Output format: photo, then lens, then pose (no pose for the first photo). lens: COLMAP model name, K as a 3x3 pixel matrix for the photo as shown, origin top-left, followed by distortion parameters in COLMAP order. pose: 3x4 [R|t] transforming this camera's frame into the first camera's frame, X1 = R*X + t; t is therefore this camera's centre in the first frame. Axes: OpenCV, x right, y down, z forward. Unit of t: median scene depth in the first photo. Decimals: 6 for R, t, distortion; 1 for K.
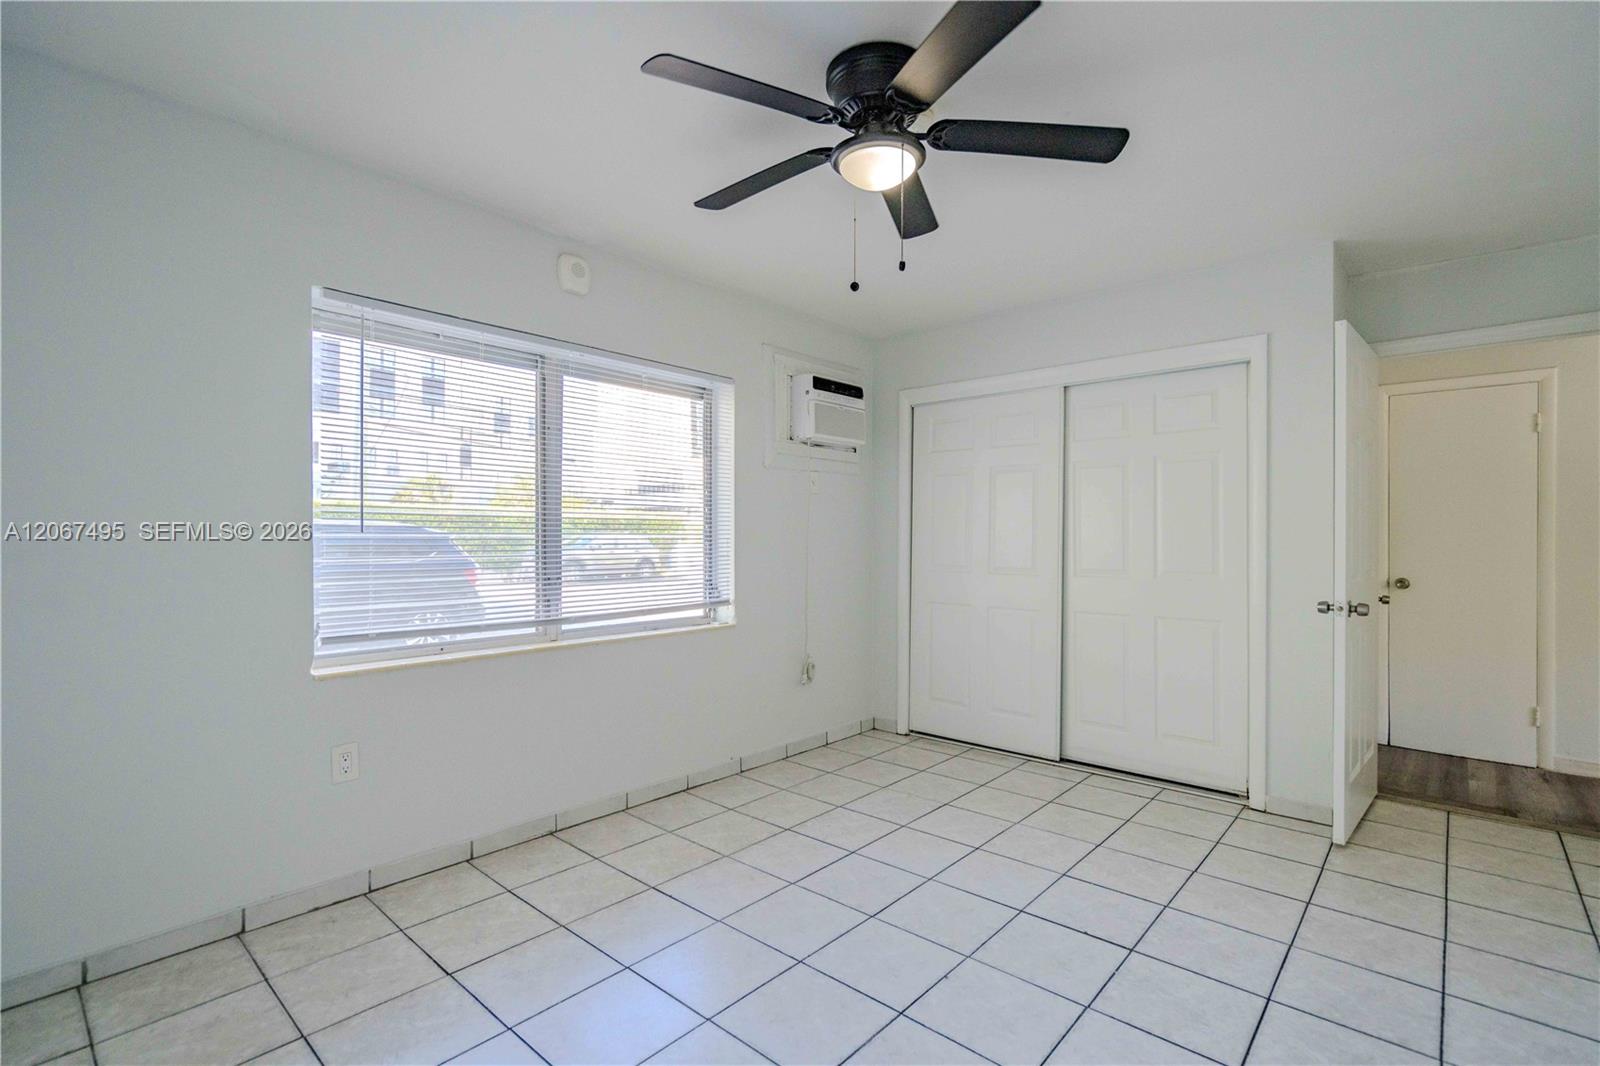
lens RADIAL K [[741.2, 0, 824.5], [0, 741.2, 528.3], [0, 0, 1]] dist [0.000177, -0.000008]
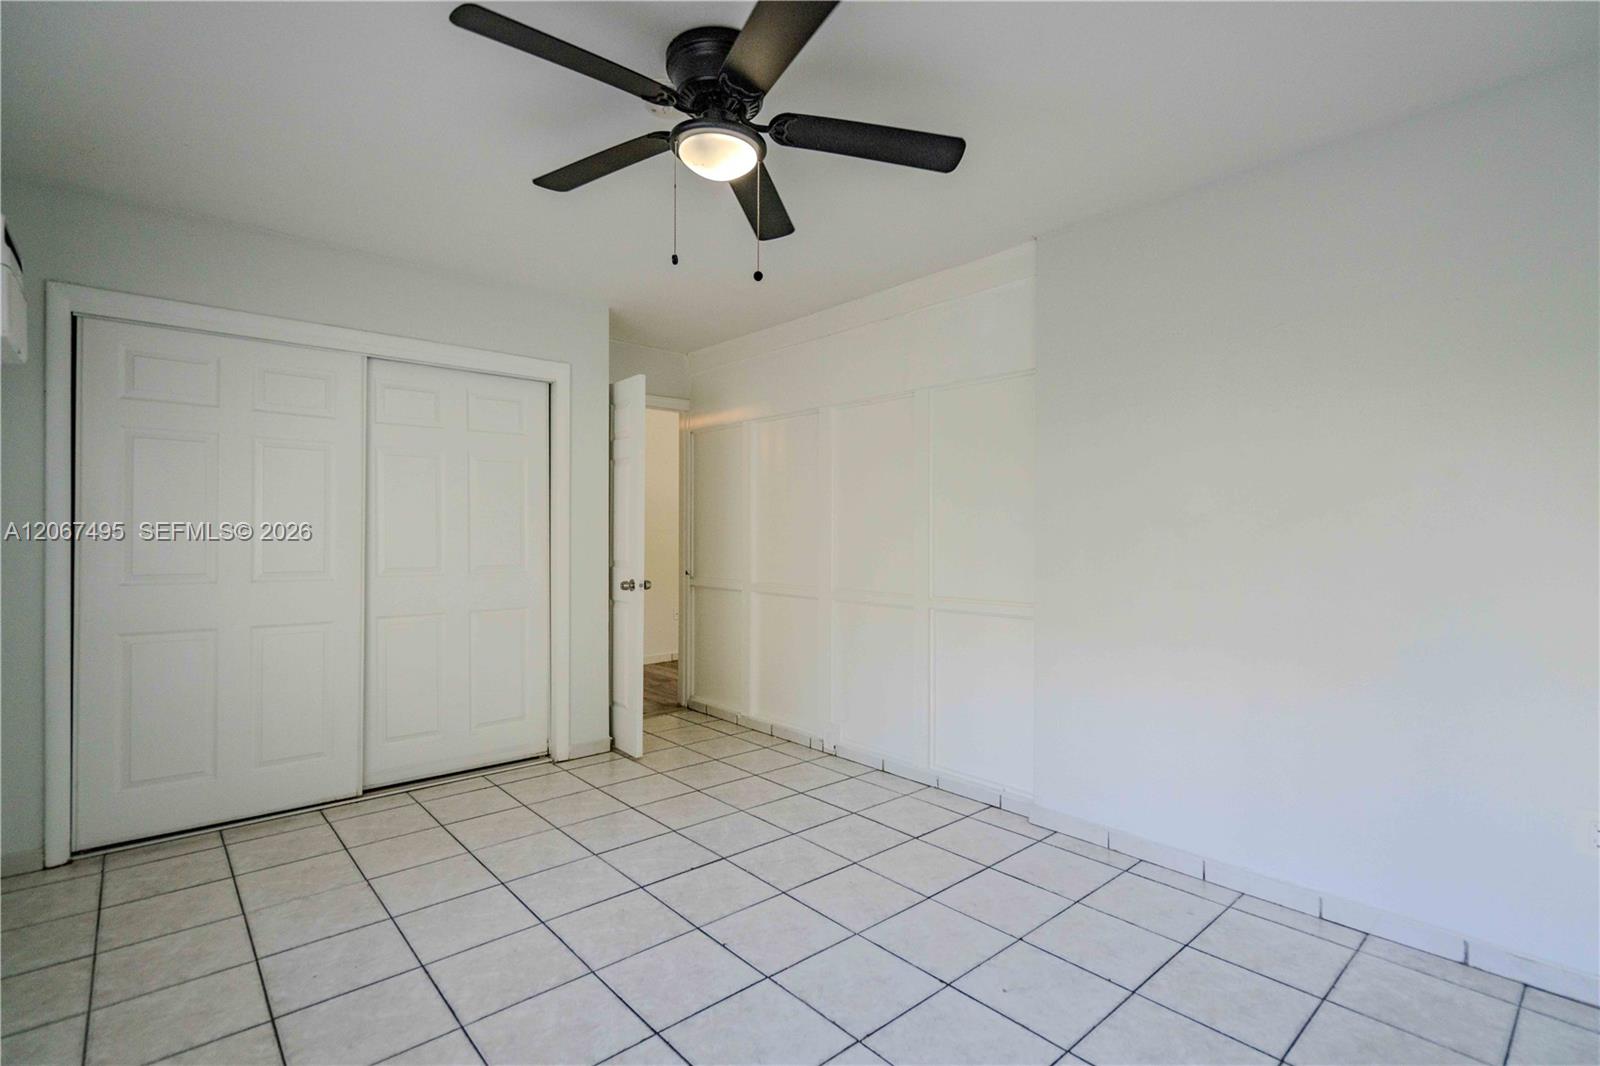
lens RADIAL K [[724.1, 0, 805.0], [0, 724.1, 536.3], [0, 0, 1]] dist [-0.004565, -0.000042]
pose [[0.144121, -0.003264, 0.989555, -0.487435], [-0.012128, 0.999914, 0.005064, 0.006534], [-0.989486, -0.012732, 0.144069, 0.427185]]
